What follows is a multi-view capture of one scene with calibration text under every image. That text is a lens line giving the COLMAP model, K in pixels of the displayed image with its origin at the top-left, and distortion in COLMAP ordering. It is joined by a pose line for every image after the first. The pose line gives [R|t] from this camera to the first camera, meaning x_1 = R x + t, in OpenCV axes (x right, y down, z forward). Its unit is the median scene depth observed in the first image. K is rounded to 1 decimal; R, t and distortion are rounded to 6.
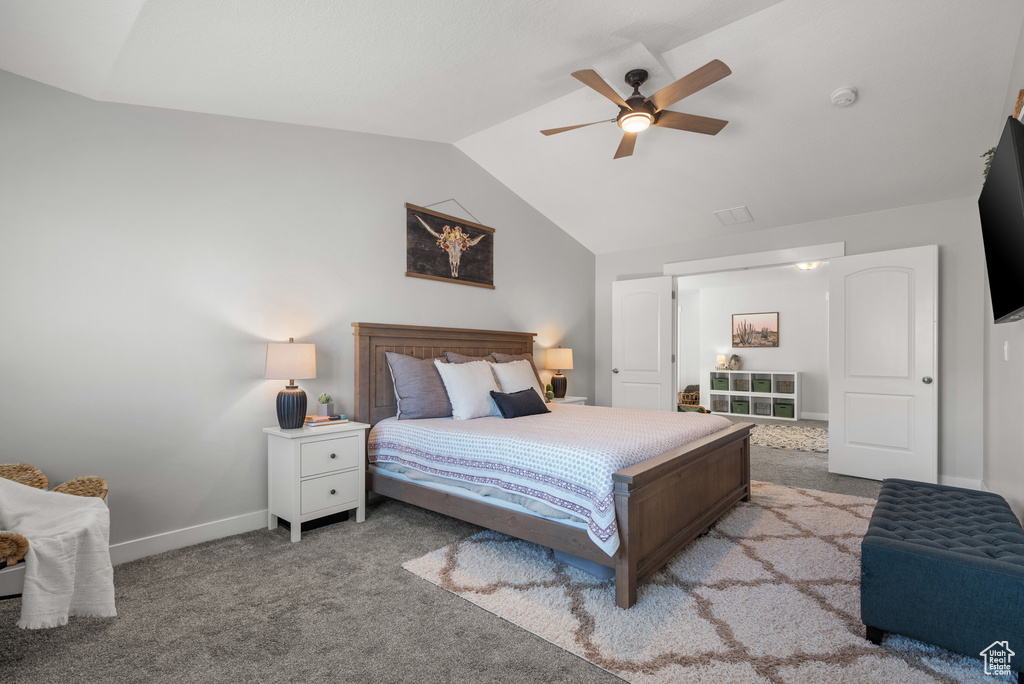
lens RADIAL K [[471.9, 0, 515.8], [0, 471.9, 352.9], [0, 0, 1]] dist [0.001926, -0.000040]
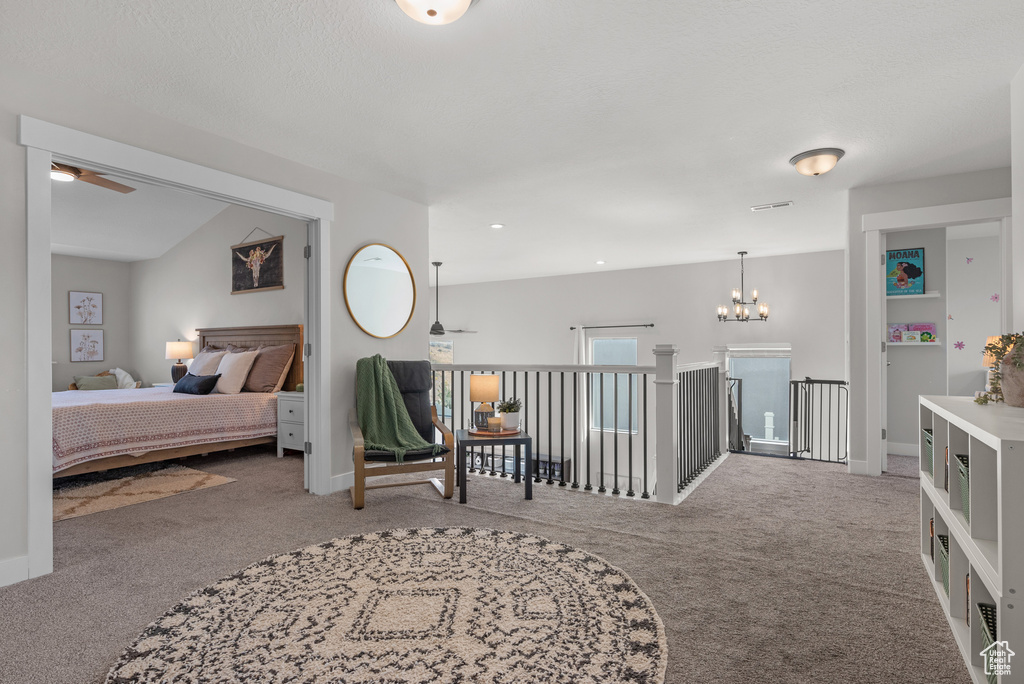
lens RADIAL K [[494.1, 0, 509.9], [0, 494.1, 348.2], [0, 0, 1]] dist [-0.004457, -0.000094]
pose [[0.166313, 0.004704, -0.986062, 1.344991], [0.014548, 0.999868, 0.007224, 0.009889], [0.985966, -0.015546, 0.166223, 1.470254]]
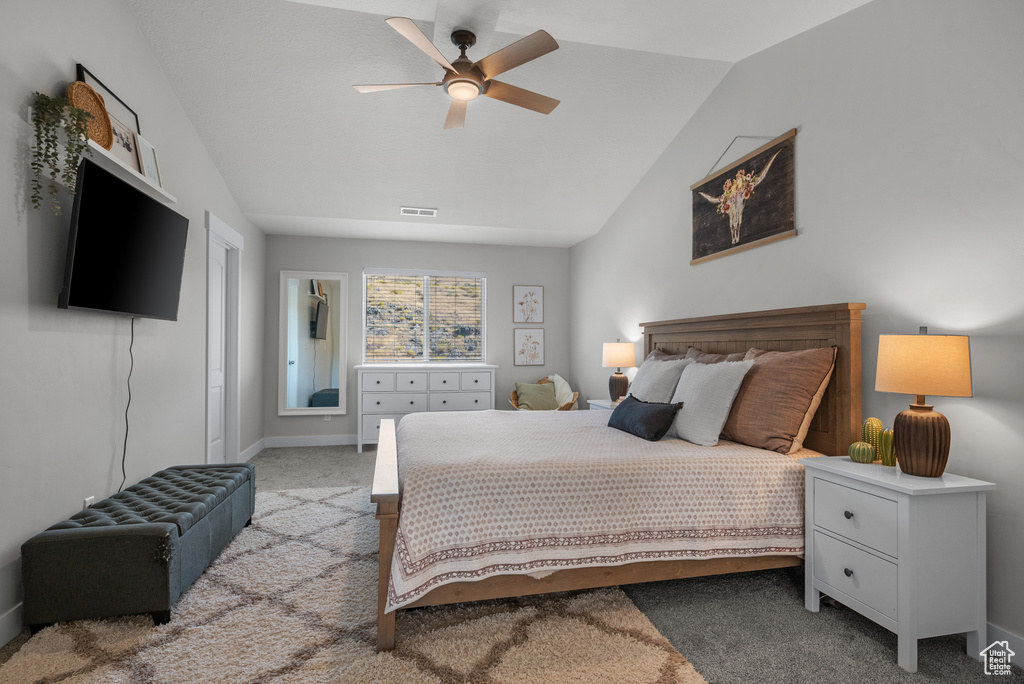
lens RADIAL K [[518.1, 0, 510.1], [0, 518.1, 339.4], [0, 0, 1]] dist [-0.002957, 0.000608]
pose [[-0.594345, -0.012646, -0.804111, 0.717787], [0.007606, 0.999743, -0.021344, 0.001020], [0.804175, -0.018802, -0.594096, 1.195607]]
